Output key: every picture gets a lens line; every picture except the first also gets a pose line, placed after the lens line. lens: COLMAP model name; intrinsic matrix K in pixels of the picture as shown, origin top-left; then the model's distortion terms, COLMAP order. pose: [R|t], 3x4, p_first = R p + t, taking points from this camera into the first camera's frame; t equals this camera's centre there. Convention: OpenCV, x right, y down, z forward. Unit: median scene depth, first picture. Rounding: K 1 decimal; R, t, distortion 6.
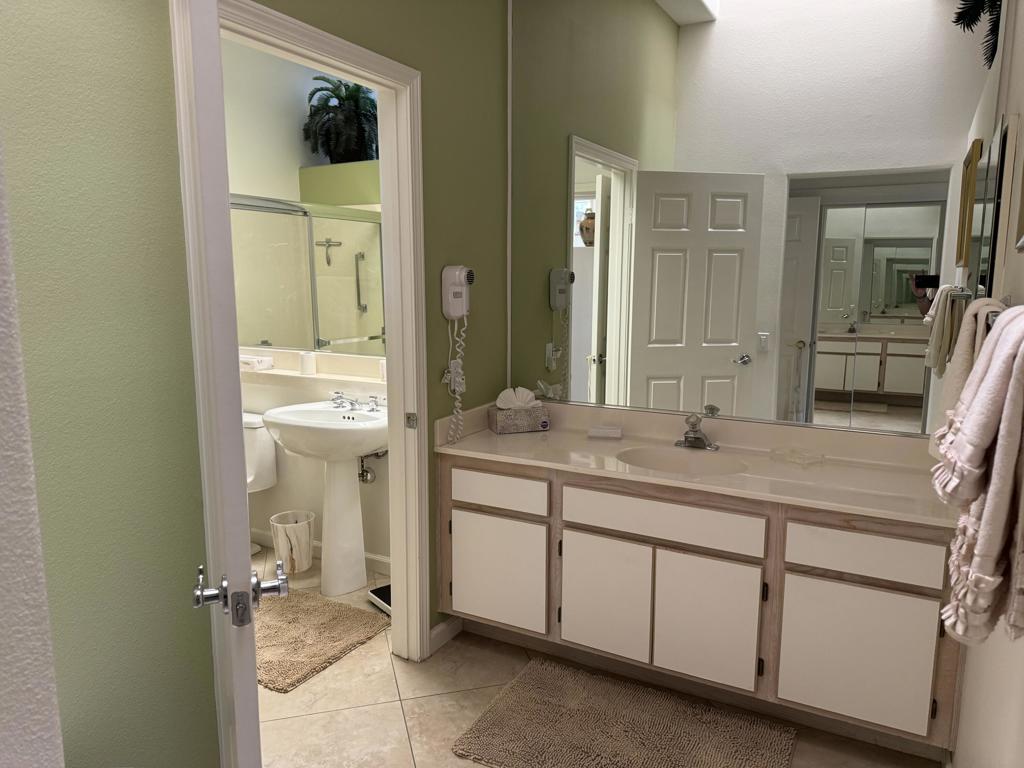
lens RADIAL K [[731.2, 0, 520.8], [0, 731.2, 381.1], [0, 0, 1]] dist [0.011969, -0.004109]
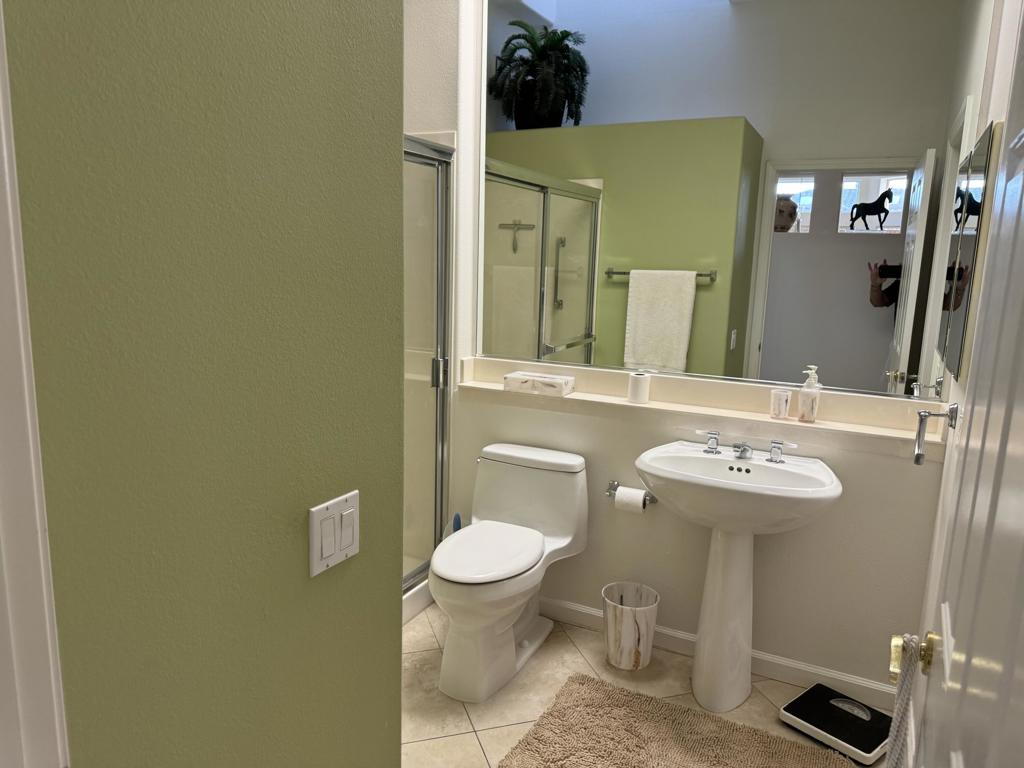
lens RADIAL K [[731.2, 0, 504.4], [0, 731.2, 391.2], [0, 0, 1]] dist [0.011969, -0.004109]
pose [[0.999442, 0.024293, 0.022925, -0.308593], [-0.025055, 0.999122, 0.033581, -0.029534], [-0.022089, -0.034136, 0.999173, 0.172890]]
